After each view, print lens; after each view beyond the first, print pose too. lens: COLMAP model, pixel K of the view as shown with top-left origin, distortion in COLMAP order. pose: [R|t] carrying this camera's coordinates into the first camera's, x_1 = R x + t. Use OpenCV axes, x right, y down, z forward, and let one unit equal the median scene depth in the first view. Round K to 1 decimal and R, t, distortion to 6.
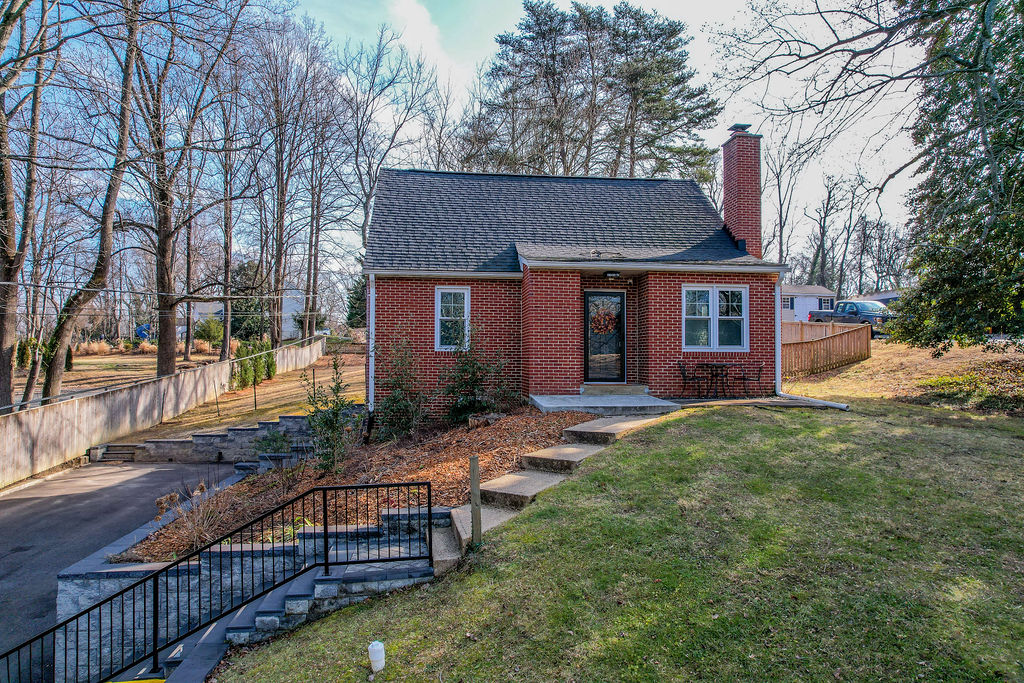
lens RADIAL K [[658.0, 0, 509.9], [0, 658.0, 340.8], [0, 0, 1]] dist [-0.067056, 0.059490]
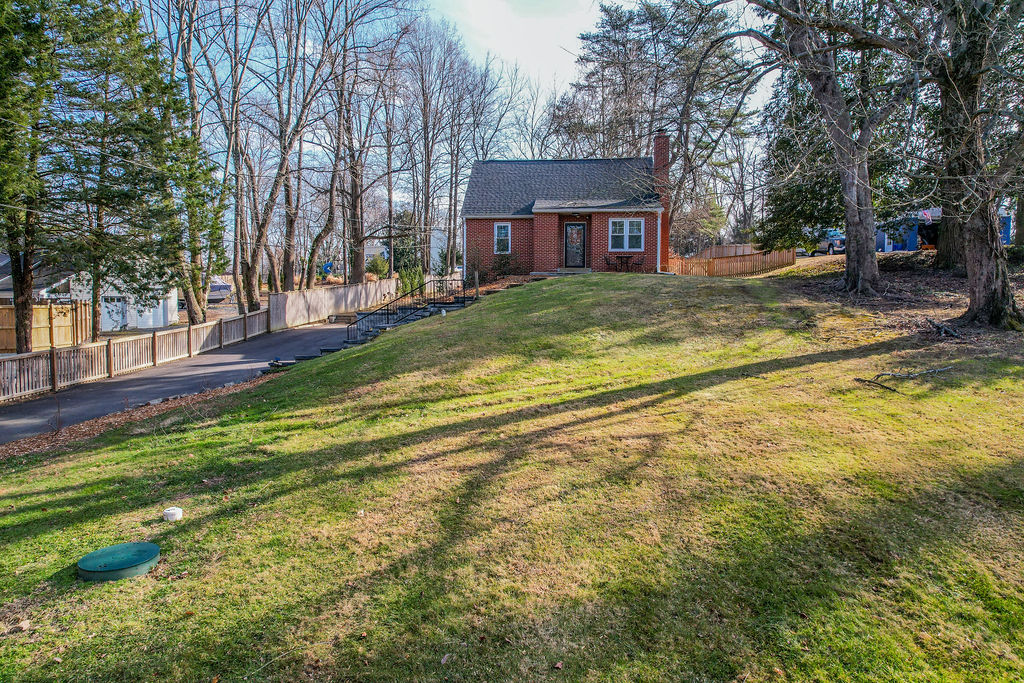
lens RADIAL K [[658.0, 0, 508.7], [0, 658.0, 338.5], [0, 0, 1]] dist [-0.067056, 0.059490]
pose [[0.975140, 0.012039, -0.221261, 0.339760], [0.006138, 0.996672, 0.081279, 0.097895], [0.221503, -0.080617, 0.971822, -0.893784]]
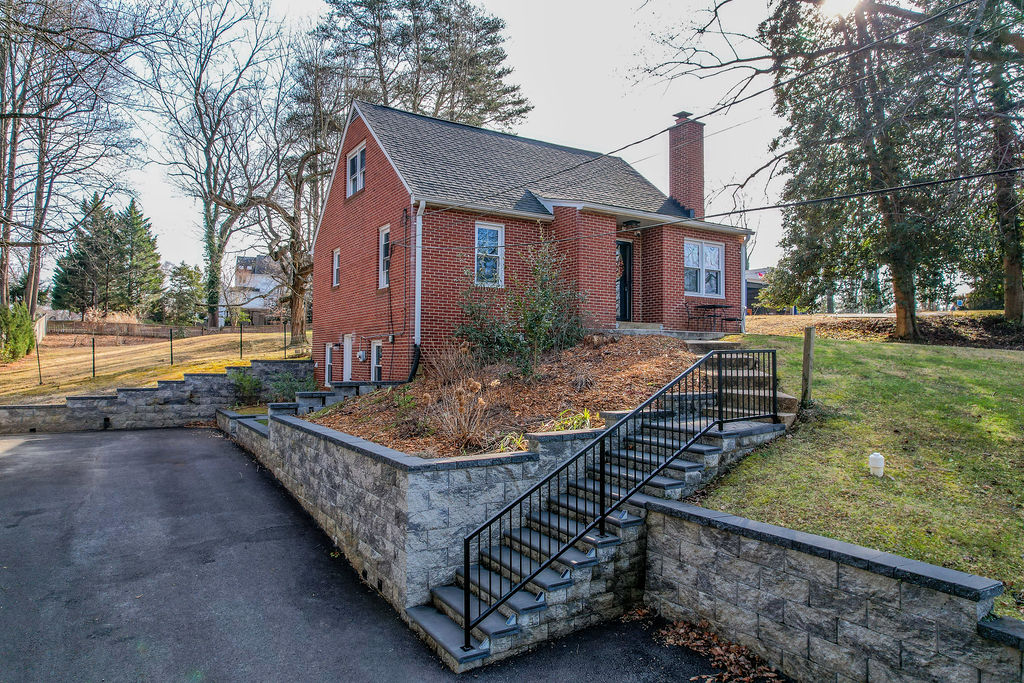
lens RADIAL K [[658.0, 0, 509.4], [0, 658.0, 340.9], [0, 0, 1]] dist [-0.067056, 0.059490]
pose [[0.905273, 0.014564, 0.424581, -0.416975], [-0.016032, 0.999871, -0.000115, 0.083437], [-0.424528, -0.006703, 0.905390, 0.064503]]
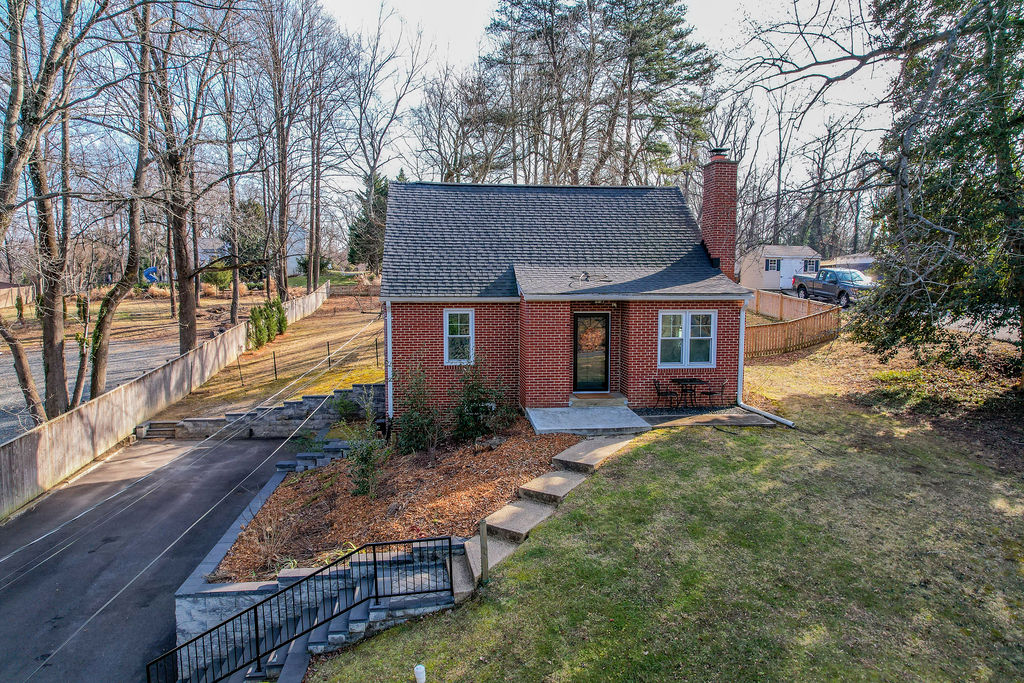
lens RADIAL K [[658.0, 0, 509.1], [0, 658.0, 341.4], [0, 0, 1]] dist [-0.067056, 0.059490]
pose [[0.999994, -0.003274, -0.000947, 0.001015], [0.003365, 0.992513, 0.122095, -0.142553], [0.000540, -0.122097, 0.992518, -0.120709]]
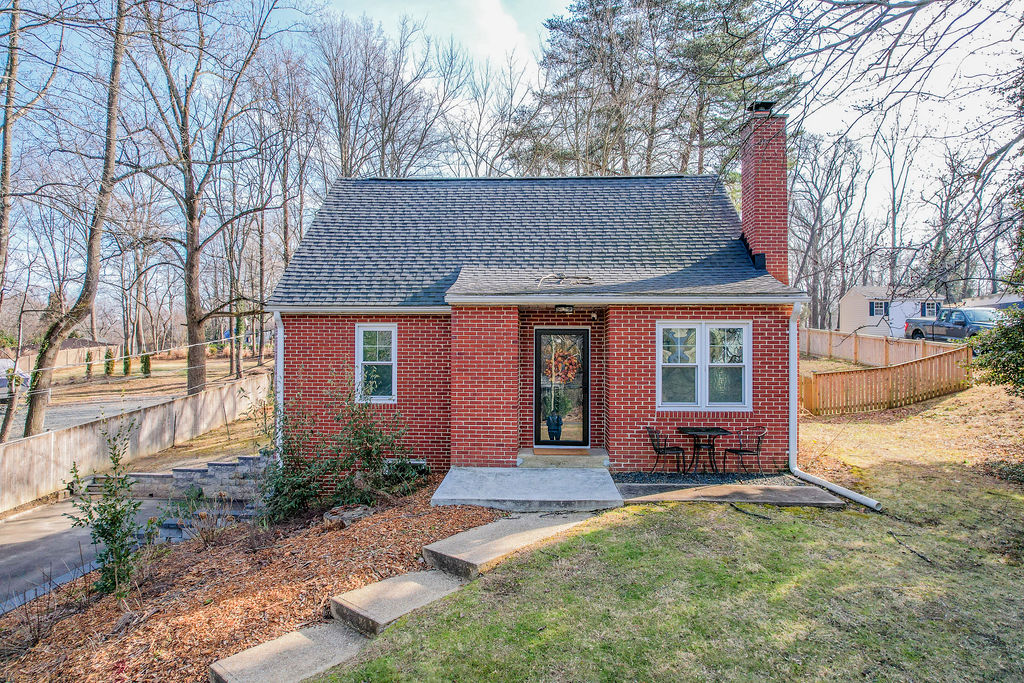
lens RADIAL K [[658.0, 0, 509.0], [0, 658.0, 340.2], [0, 0, 1]] dist [-0.067056, 0.059490]
pose [[0.987196, -0.004032, -0.159463, 0.176976], [0.005569, 0.999942, 0.009192, -0.059330], [0.159417, -0.009963, 0.987161, 0.190044]]
